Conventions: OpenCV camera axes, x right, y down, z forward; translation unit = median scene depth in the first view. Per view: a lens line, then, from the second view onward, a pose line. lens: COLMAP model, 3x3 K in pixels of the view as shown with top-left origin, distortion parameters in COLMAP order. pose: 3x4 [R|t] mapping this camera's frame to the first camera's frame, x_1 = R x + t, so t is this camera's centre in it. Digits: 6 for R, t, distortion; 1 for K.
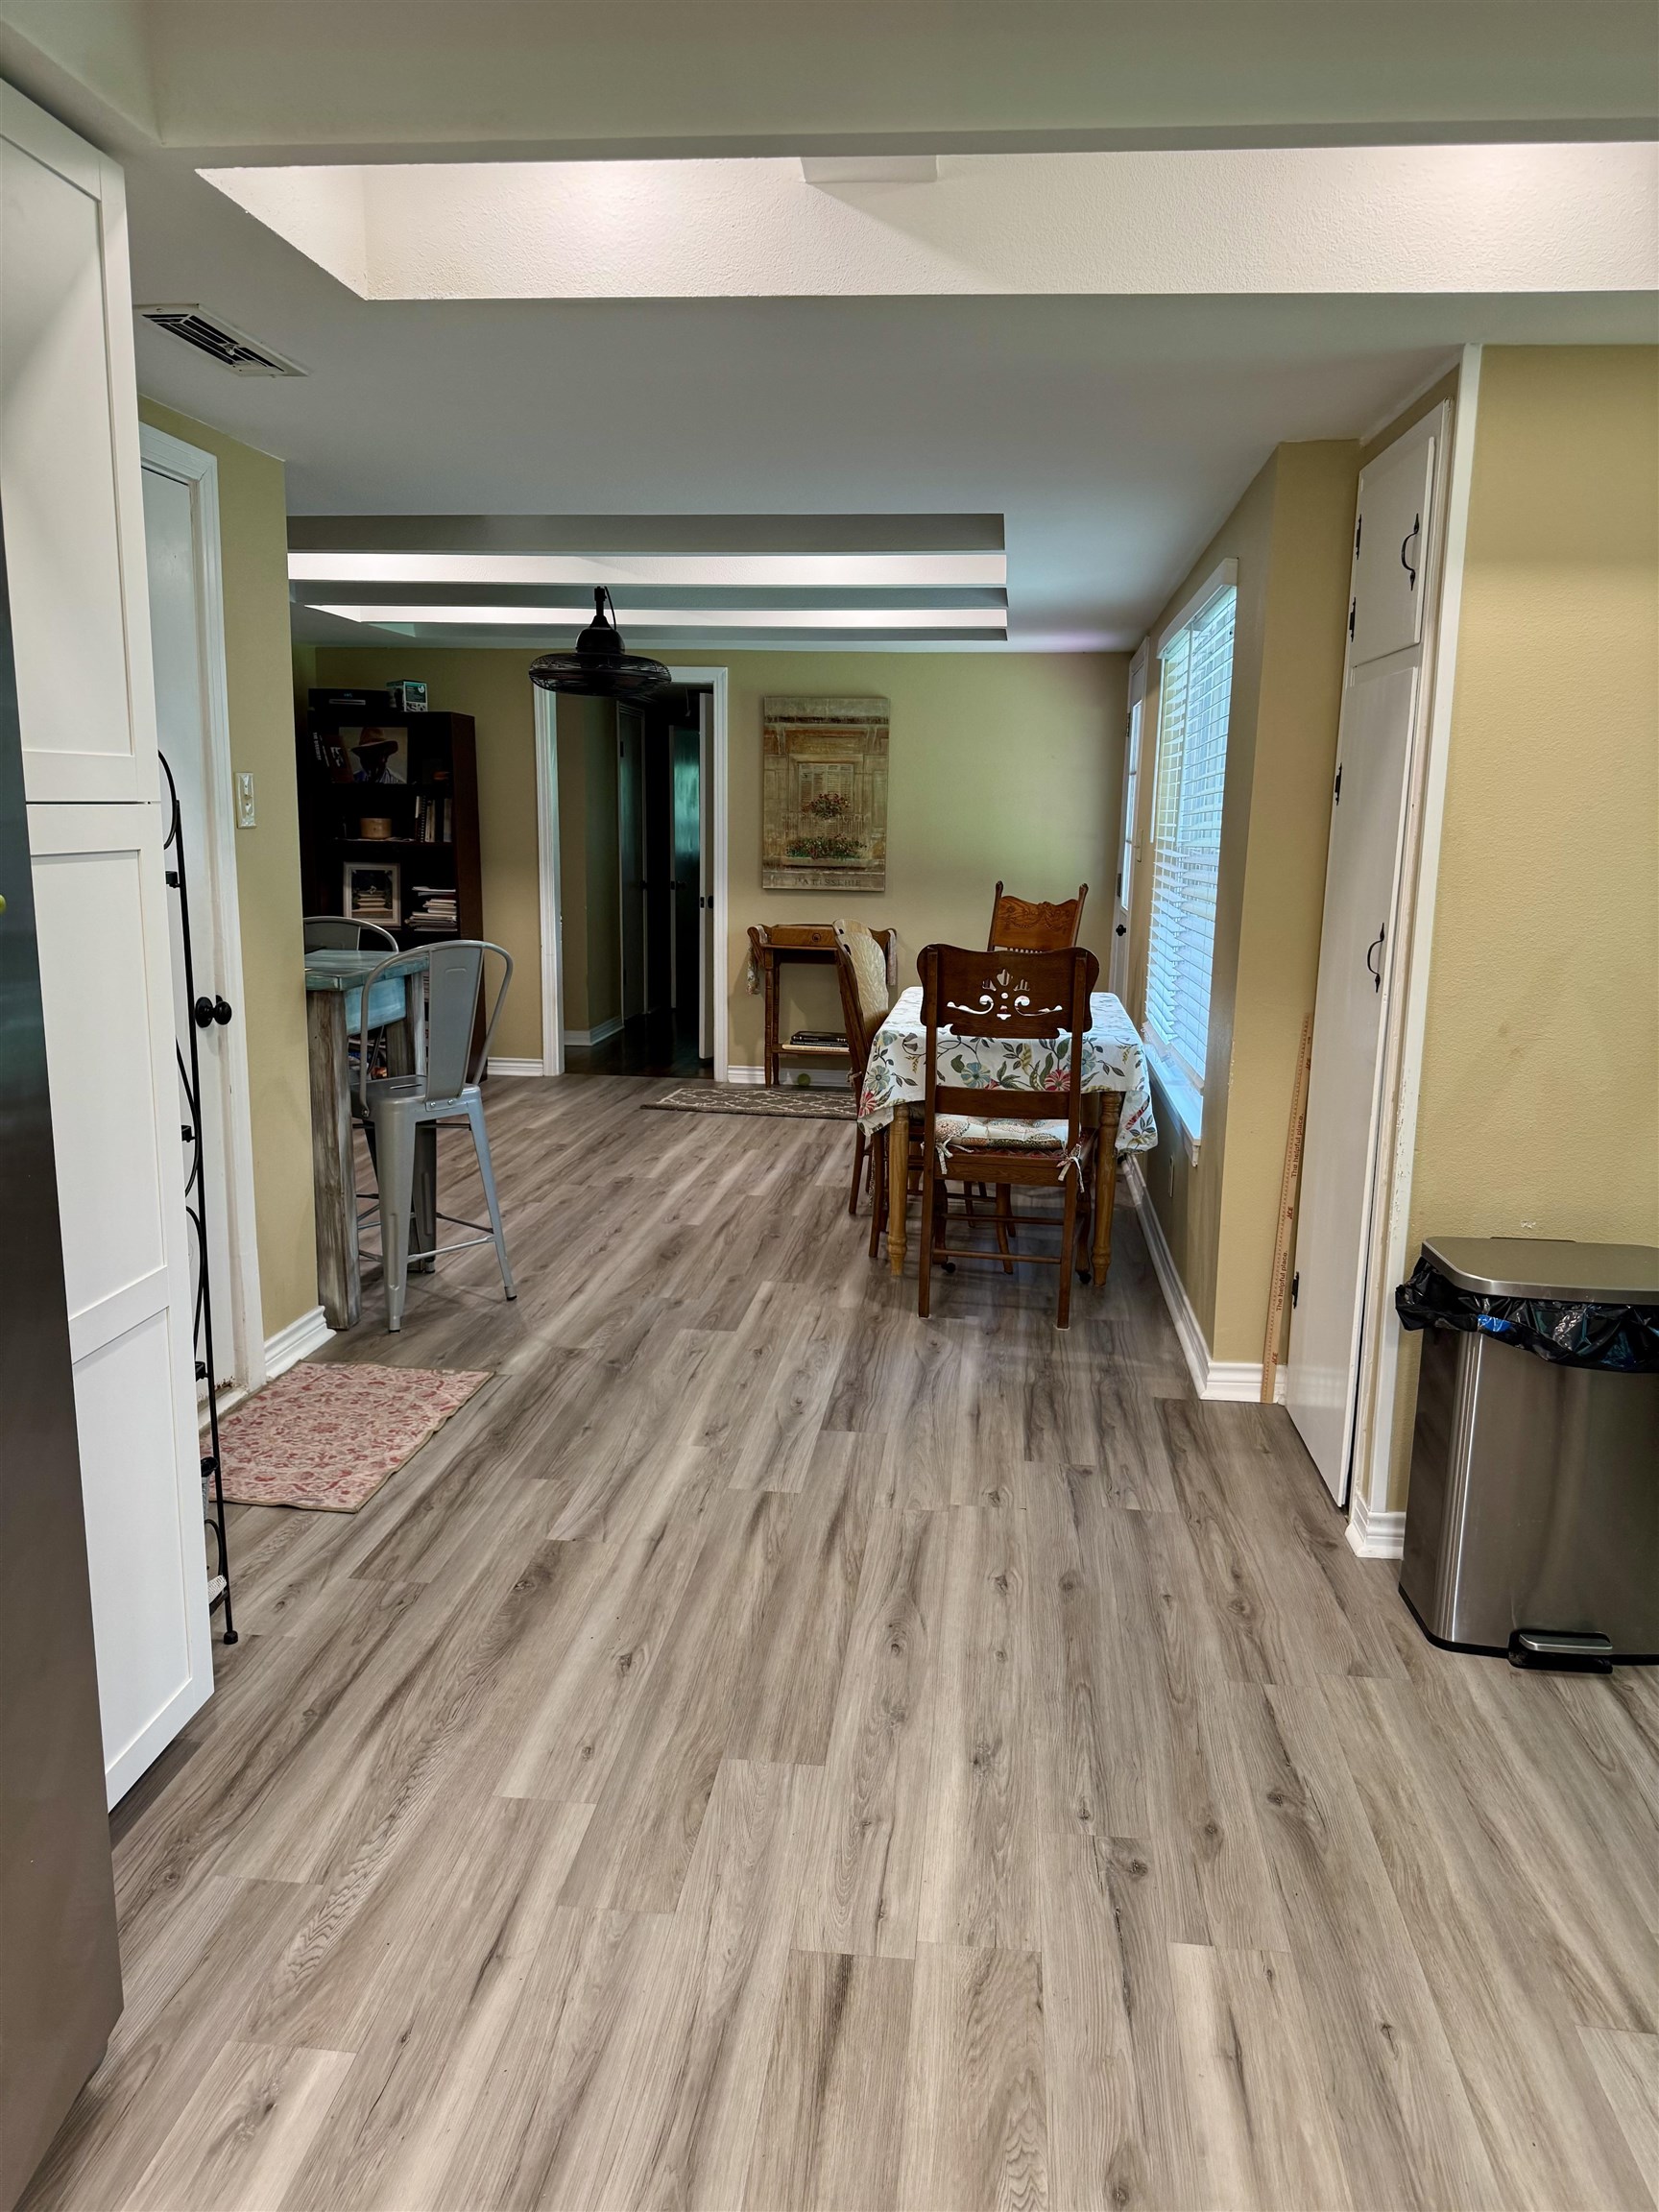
lens RADIAL K [[1580.4, 0, 831.1], [0, 1580.4, 1105.8], [0, 0, 1]] dist [0.045792, -0.046247]
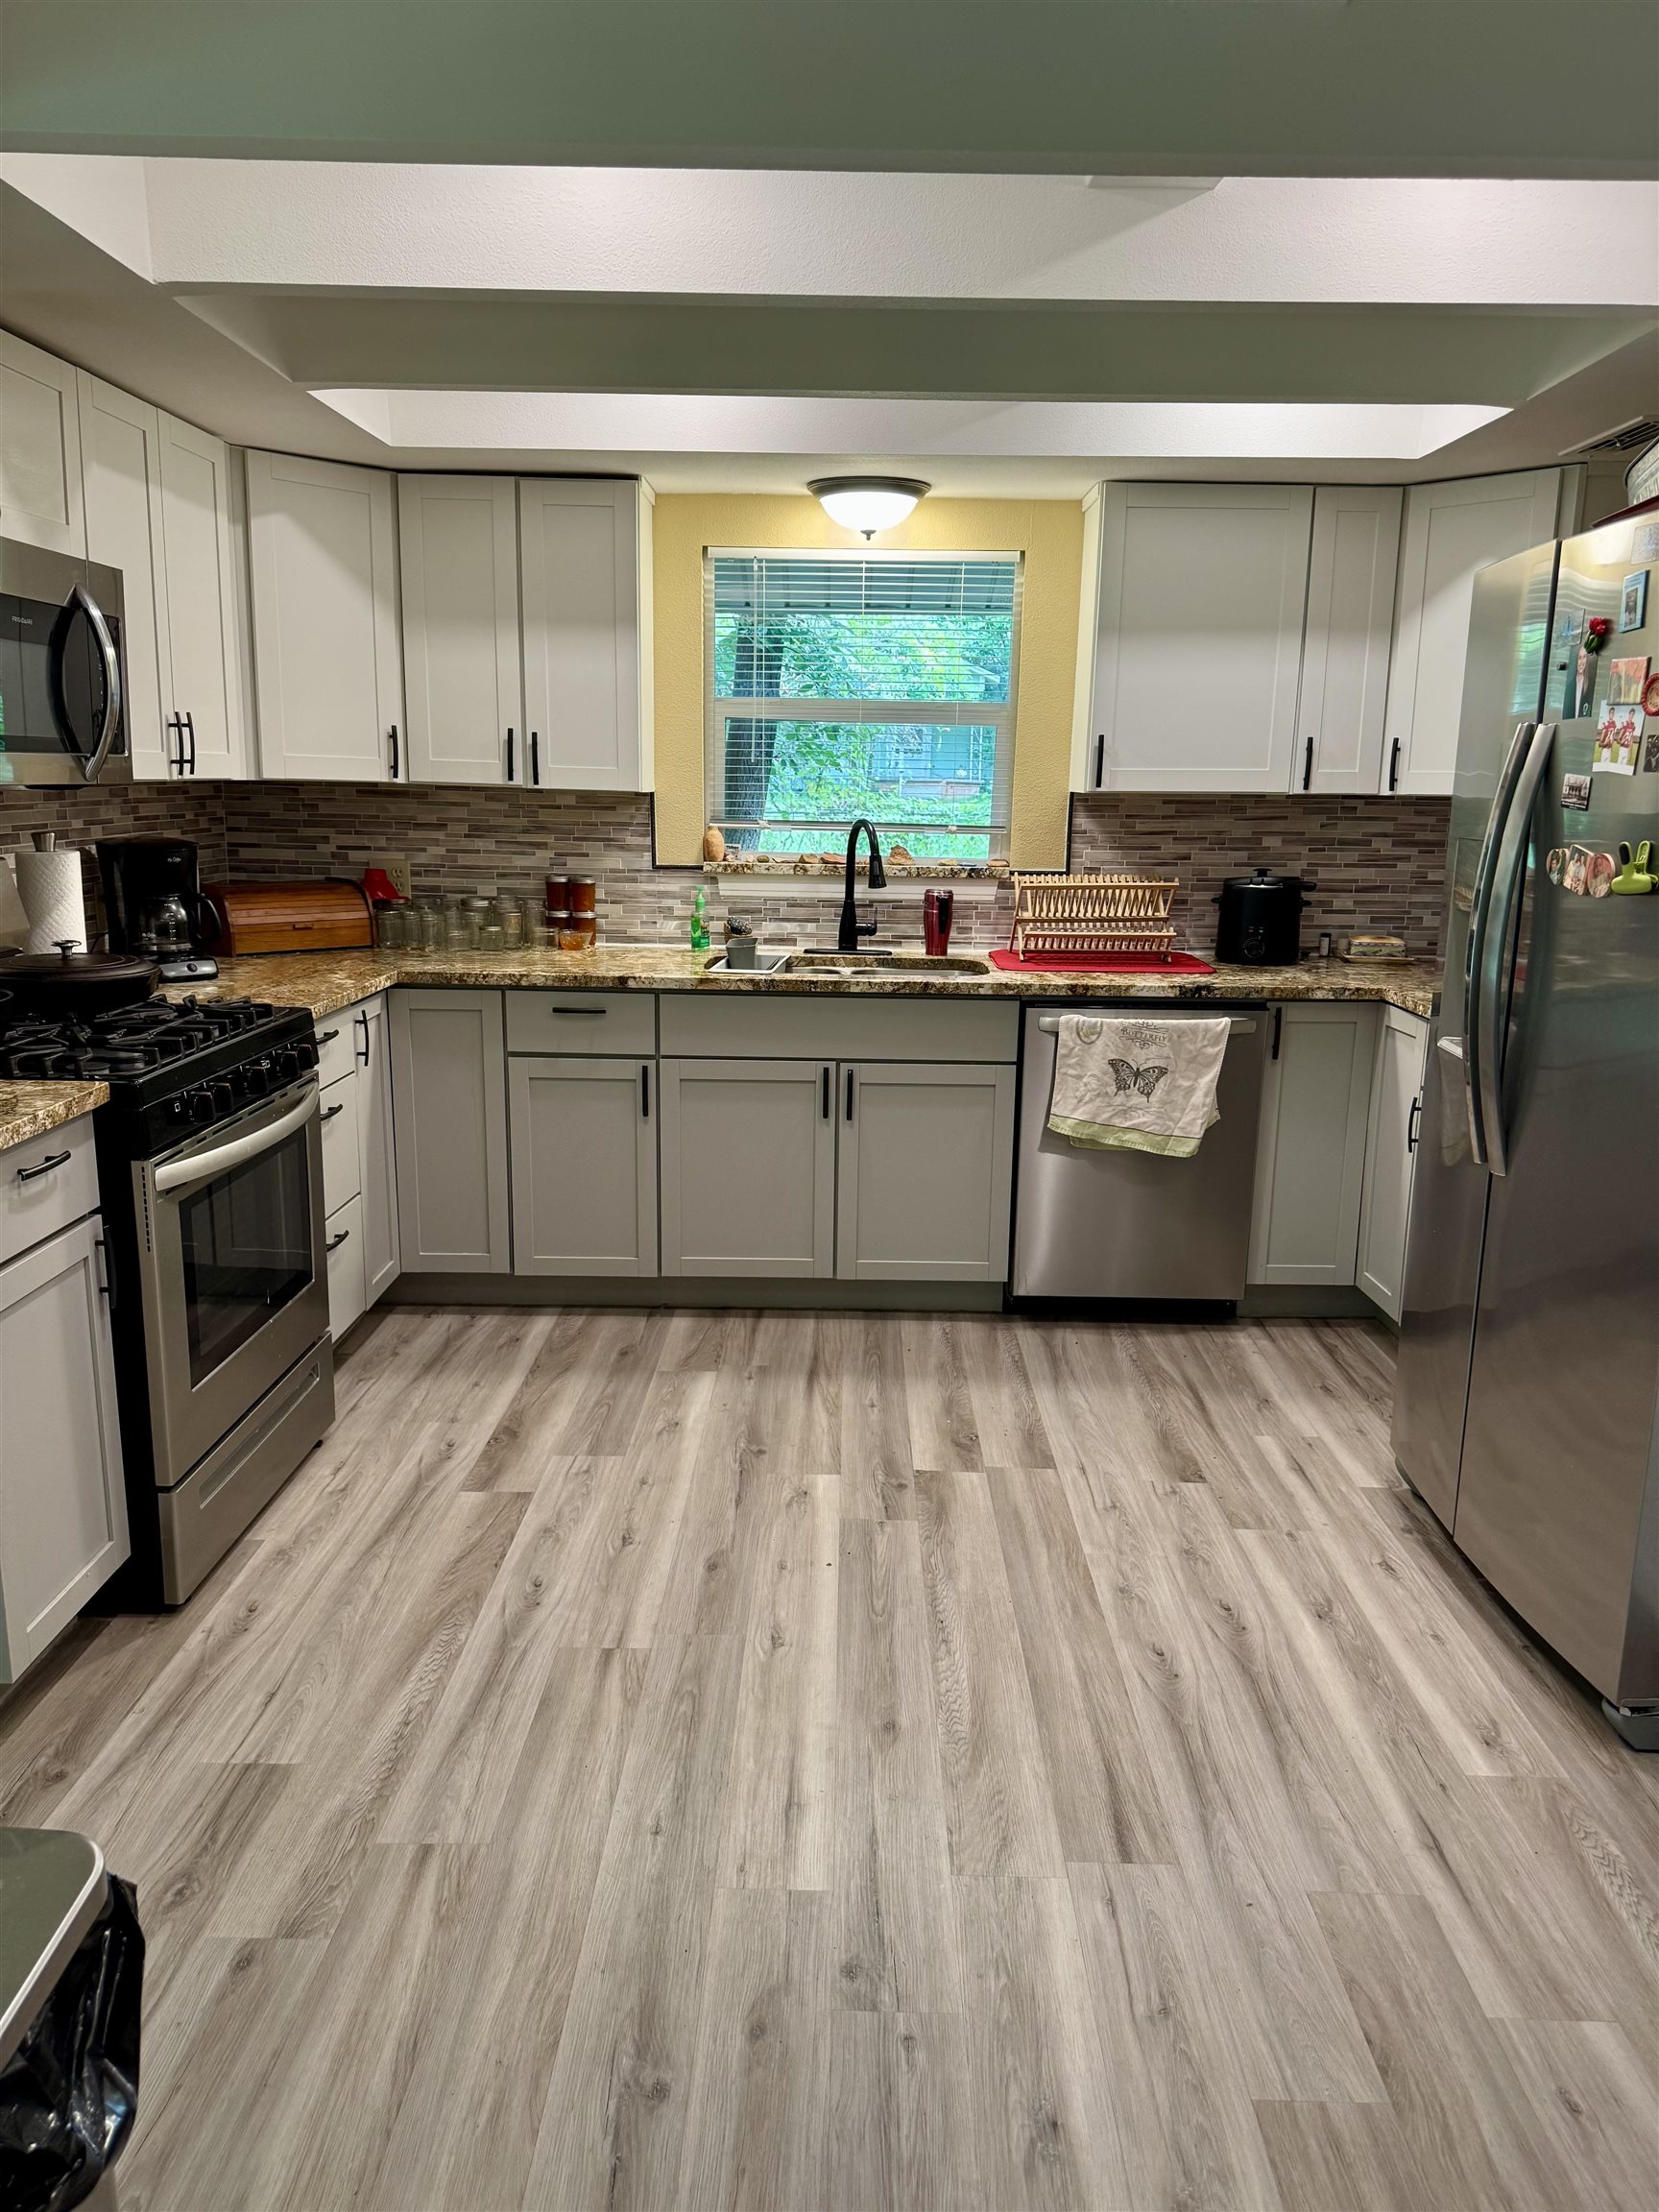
lens RADIAL K [[1580.4, 0, 832.1], [0, 1580.4, 1106.3], [0, 0, 1]] dist [0.045792, -0.046247]
pose [[-0.994577, -0.019923, -0.102072, 0.322981], [-0.057334, 0.923894, 0.378328, -0.335221], [0.086766, 0.382129, -0.920027, 1.739936]]
